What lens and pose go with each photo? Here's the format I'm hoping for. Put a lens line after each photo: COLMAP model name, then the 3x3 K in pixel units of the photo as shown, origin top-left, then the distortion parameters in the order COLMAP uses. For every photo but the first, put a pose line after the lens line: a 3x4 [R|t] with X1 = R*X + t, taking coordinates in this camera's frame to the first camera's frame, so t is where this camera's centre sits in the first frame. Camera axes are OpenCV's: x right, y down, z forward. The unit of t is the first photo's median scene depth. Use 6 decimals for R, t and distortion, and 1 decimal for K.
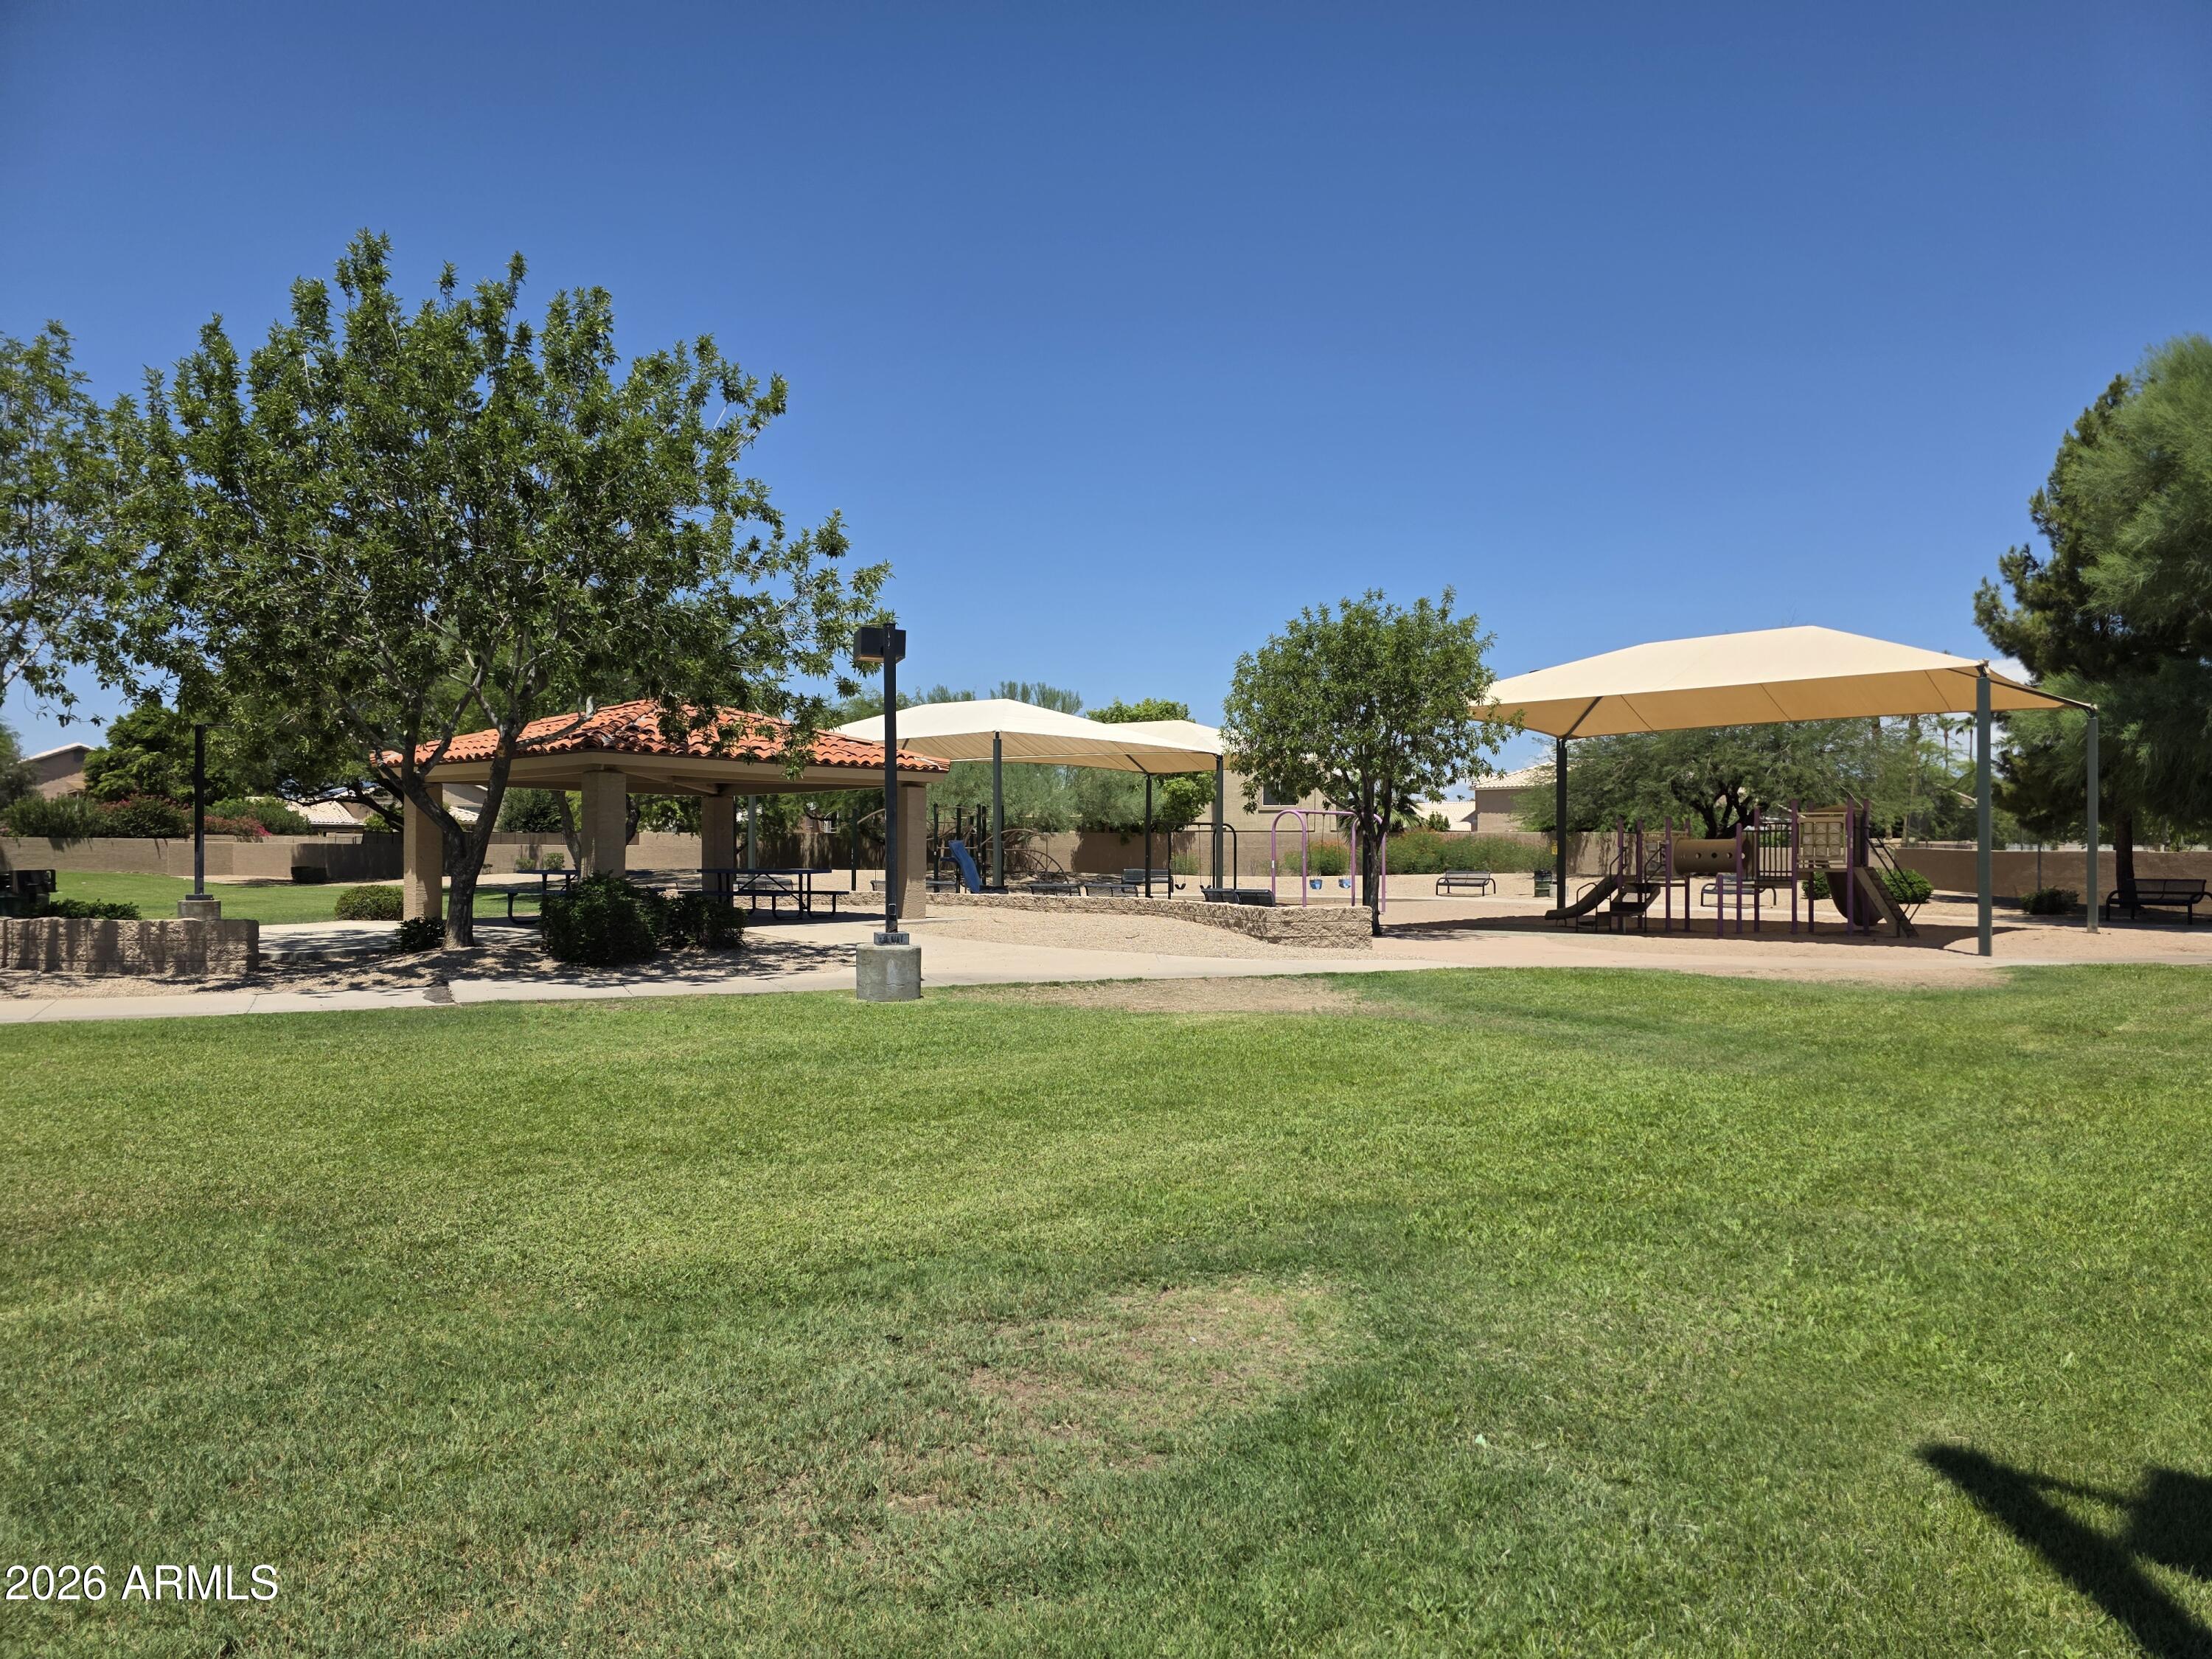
lens RADIAL K [[1451.9, 0, 1120.5], [0, 1451.9, 829.5], [0, 0, 1]] dist [0.067518, -0.070975]
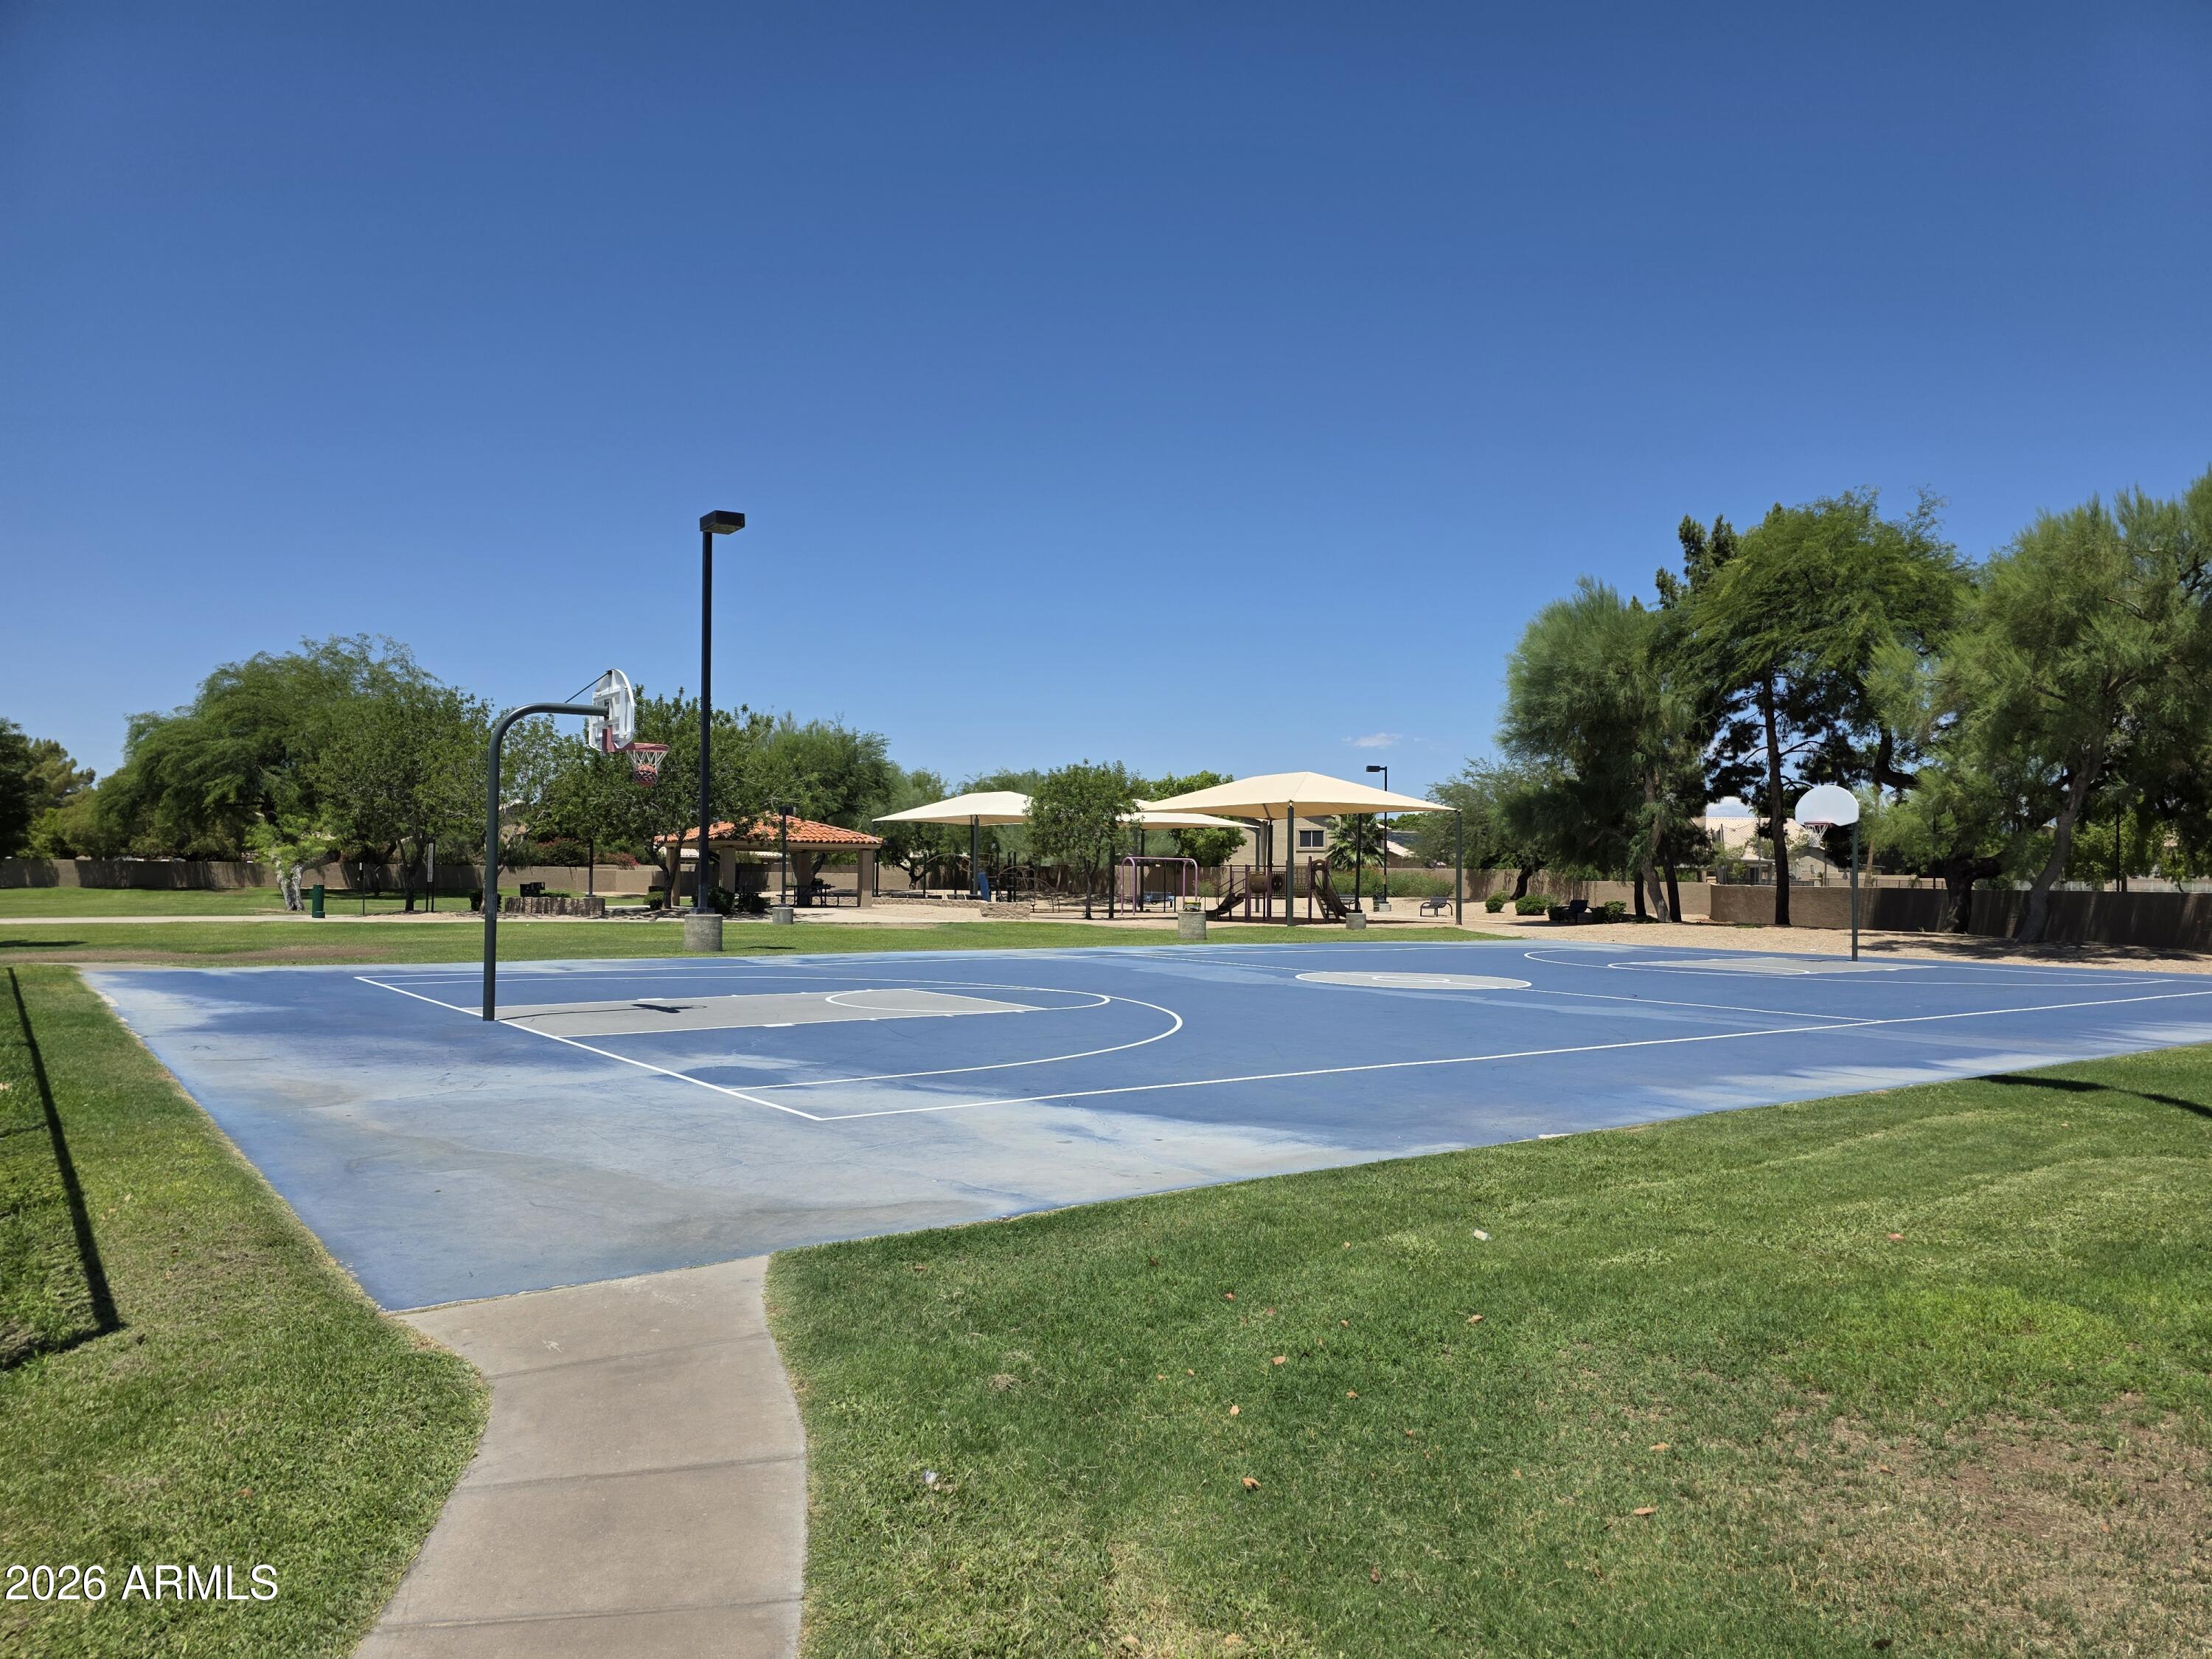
lens RADIAL K [[1451.9, 0, 1120.5], [0, 1451.9, 829.5], [0, 0, 1]] dist [0.067518, -0.070975]
pose [[0.976548, 0.000908, -0.215298, 0.247753], [-0.005237, 0.999795, -0.019540, -0.006580], [0.215236, 0.020210, 0.976353, -0.387277]]
